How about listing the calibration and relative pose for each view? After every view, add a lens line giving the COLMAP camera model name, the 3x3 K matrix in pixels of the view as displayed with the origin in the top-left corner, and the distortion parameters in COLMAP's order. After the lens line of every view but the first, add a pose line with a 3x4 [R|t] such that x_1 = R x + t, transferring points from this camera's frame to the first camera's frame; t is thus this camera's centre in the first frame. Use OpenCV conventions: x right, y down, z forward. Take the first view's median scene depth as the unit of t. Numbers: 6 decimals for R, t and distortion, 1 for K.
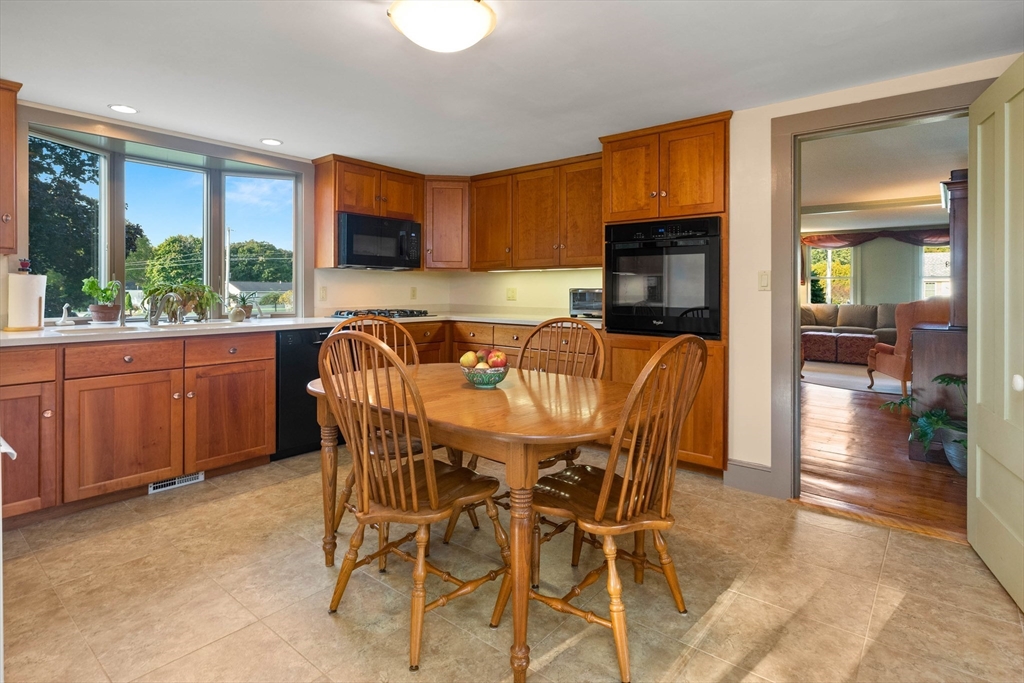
lens RADIAL K [[521.8, 0, 515.8], [0, 521.8, 301.7], [0, 0, 1]] dist [-0.002021, -0.000629]
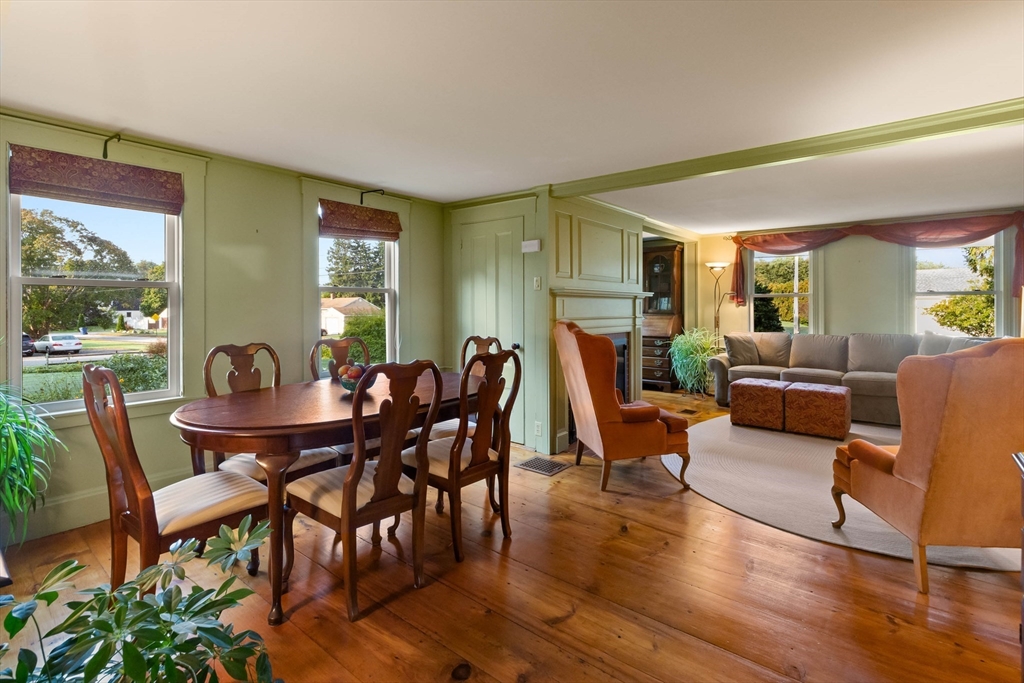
lens RADIAL K [[481.5, 0, 514.1], [0, 481.5, 312.1], [0, 0, 1]] dist [-0.001632, 0.000055]
pose [[0.999989, -0.004196, 0.002174, 0.266161], [0.004230, 0.999867, -0.015772, -0.015782], [-0.002108, 0.015781, 0.999873, 0.387160]]
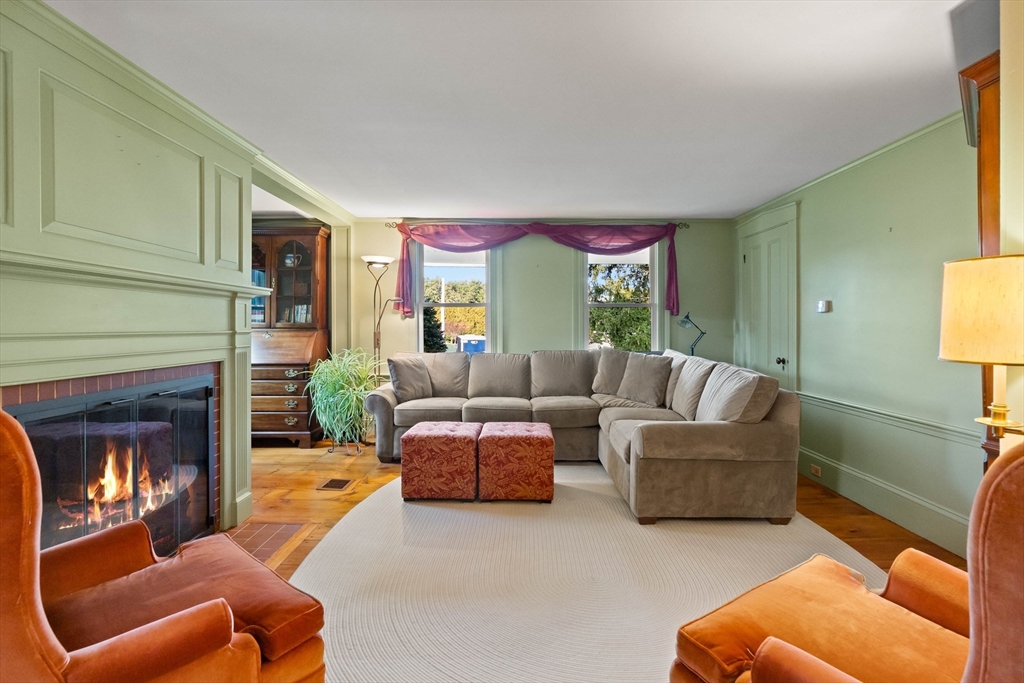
lens RADIAL K [[489.3, 0, 514.8], [0, 489.3, 327.4], [0, 0, 1]] dist [0.000342, 0.000203]
pose [[0.771688, -0.003235, 0.635993, 0.353634], [0.017264, 0.999725, -0.015863, -0.013506], [-0.635767, 0.023221, 0.771532, 0.613355]]
